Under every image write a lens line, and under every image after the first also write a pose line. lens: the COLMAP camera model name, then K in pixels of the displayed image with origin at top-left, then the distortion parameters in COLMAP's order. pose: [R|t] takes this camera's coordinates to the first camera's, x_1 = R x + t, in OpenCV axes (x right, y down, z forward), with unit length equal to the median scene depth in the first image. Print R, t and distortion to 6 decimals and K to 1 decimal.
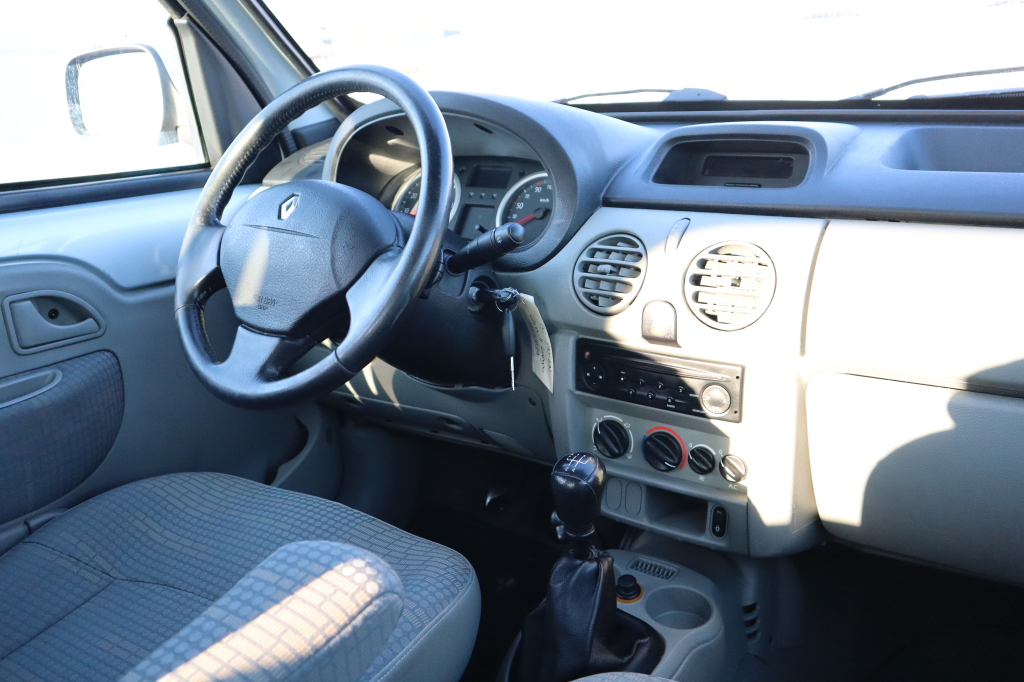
lens RADIAL K [[890.5, 0, 513.3], [0, 890.5, 340.3], [0, 0, 1]] dist [-0.017814, 0.004290]
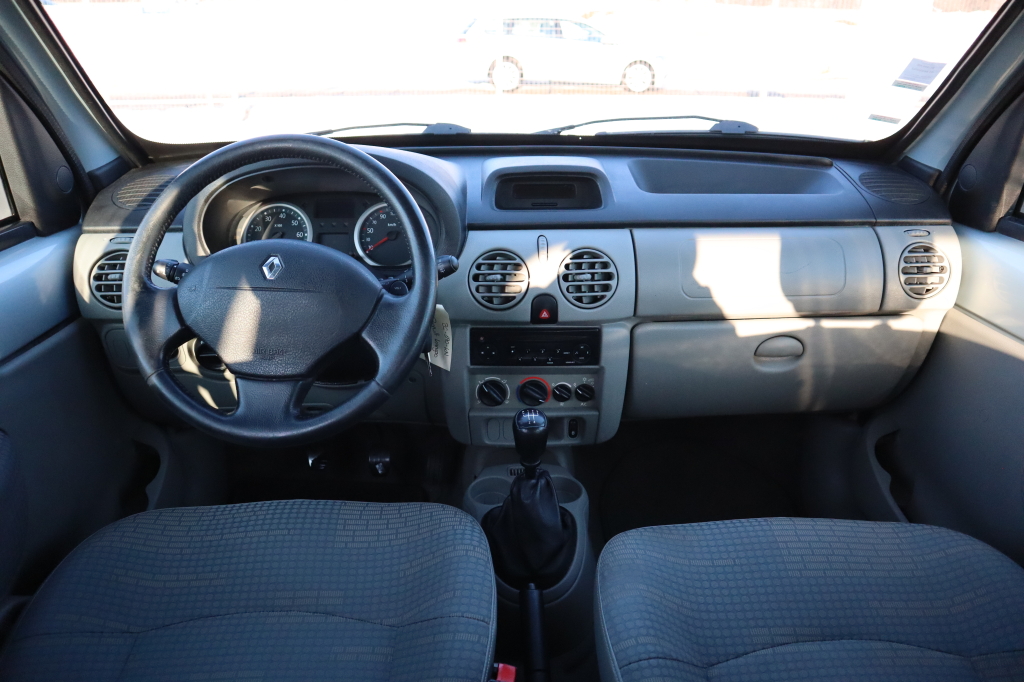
lens RADIAL K [[731.9, 0, 511.9], [0, 731.9, 335.4], [0, 0, 1]] dist [-0.040520, -0.002160]
pose [[0.795300, -0.201983, 0.571578, -0.520344], [0.143353, 0.978781, 0.146416, -0.147074], [-0.589023, -0.034507, 0.807379, 0.046651]]
